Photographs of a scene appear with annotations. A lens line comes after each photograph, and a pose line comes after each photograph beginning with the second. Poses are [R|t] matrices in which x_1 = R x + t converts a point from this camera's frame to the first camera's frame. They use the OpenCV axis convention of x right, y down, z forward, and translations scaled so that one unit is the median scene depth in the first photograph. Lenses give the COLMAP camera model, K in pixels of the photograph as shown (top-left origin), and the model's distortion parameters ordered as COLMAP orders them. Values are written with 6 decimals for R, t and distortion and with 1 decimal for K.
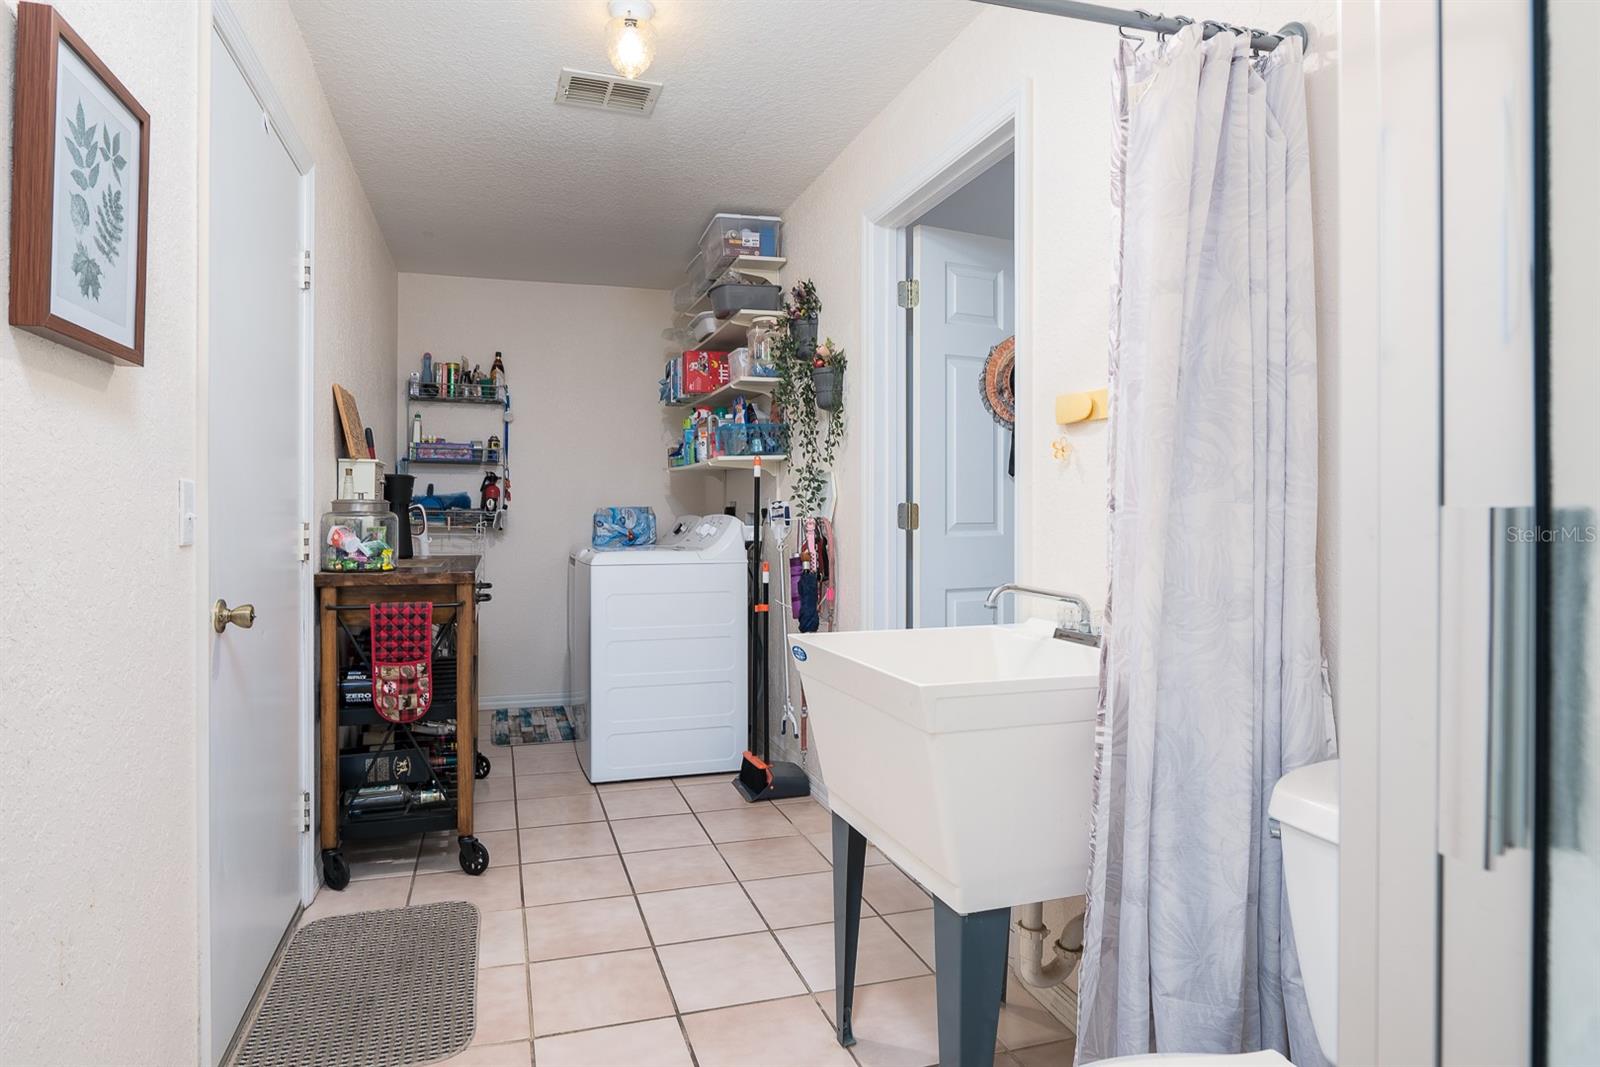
lens RADIAL K [[845.7, 0, 739.7], [0, 845.7, 505.6], [0, 0, 1]] dist [-0.002880, -0.001586]
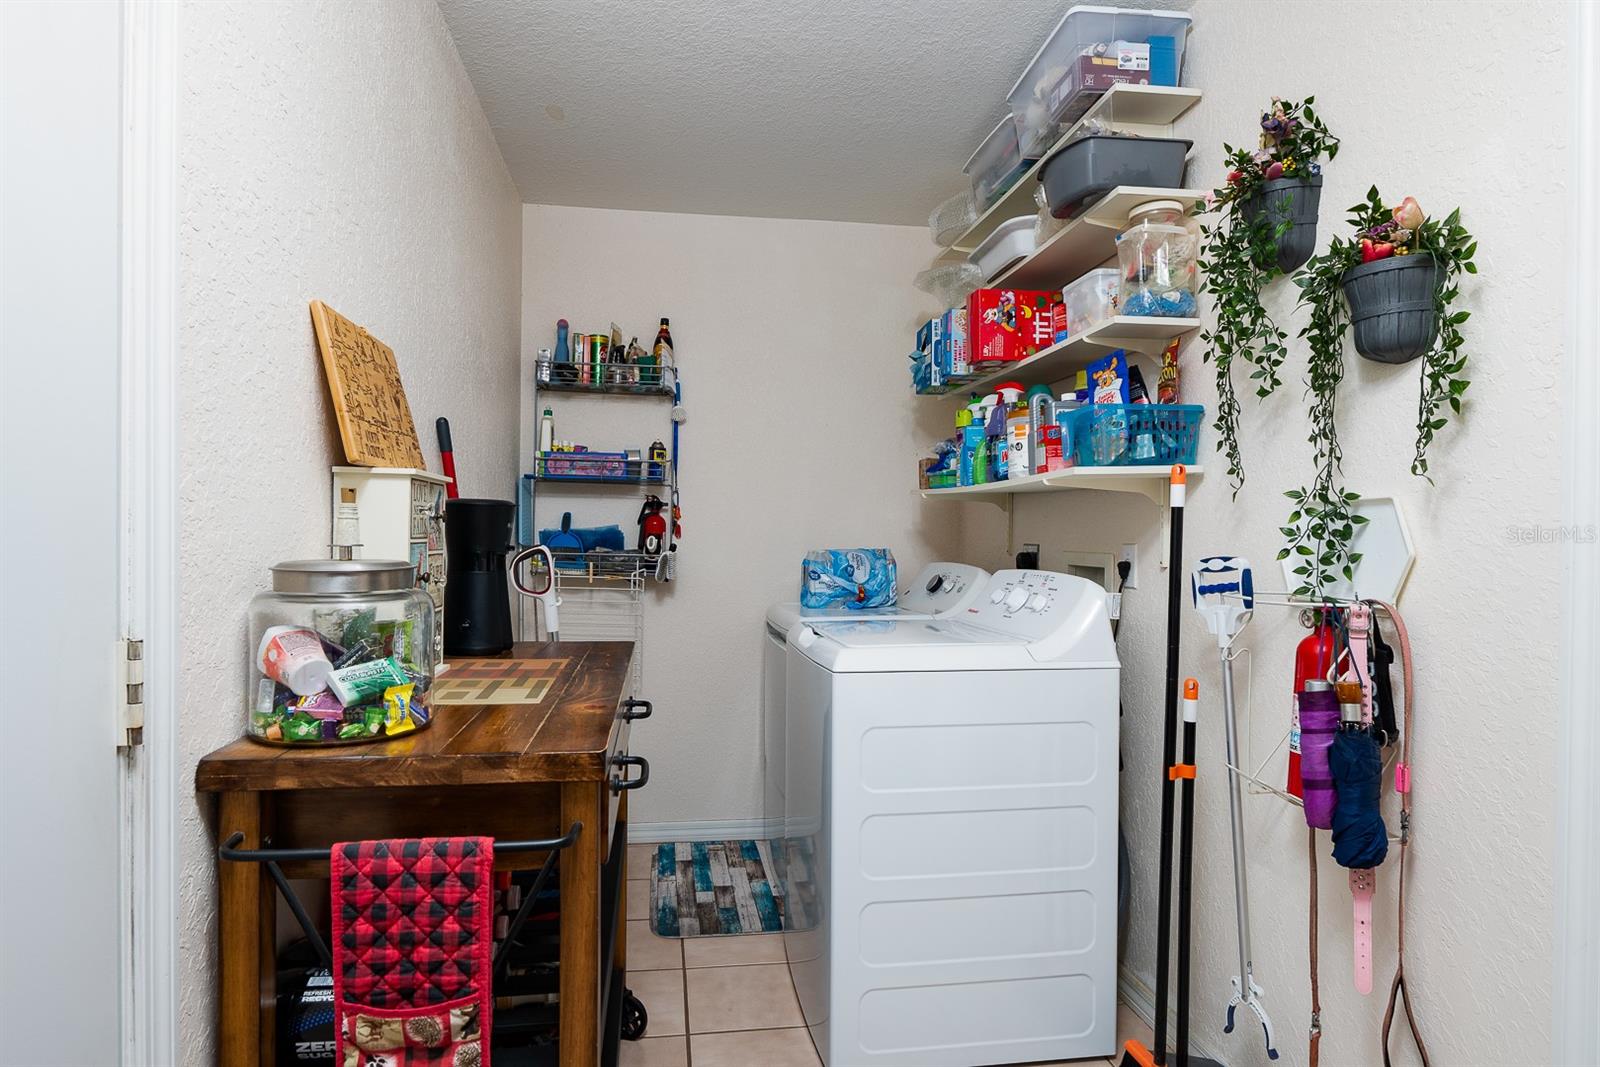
lens RADIAL K [[845.7, 0, 798.4], [0, 845.7, 534.1], [0, 0, 1]] dist [-0.002880, -0.001586]
pose [[0.992846, 0.007699, -0.119151, -0.119924], [-0.007027, 0.999957, 0.006059, -0.017052], [0.119193, -0.005179, 0.992858, 0.419083]]
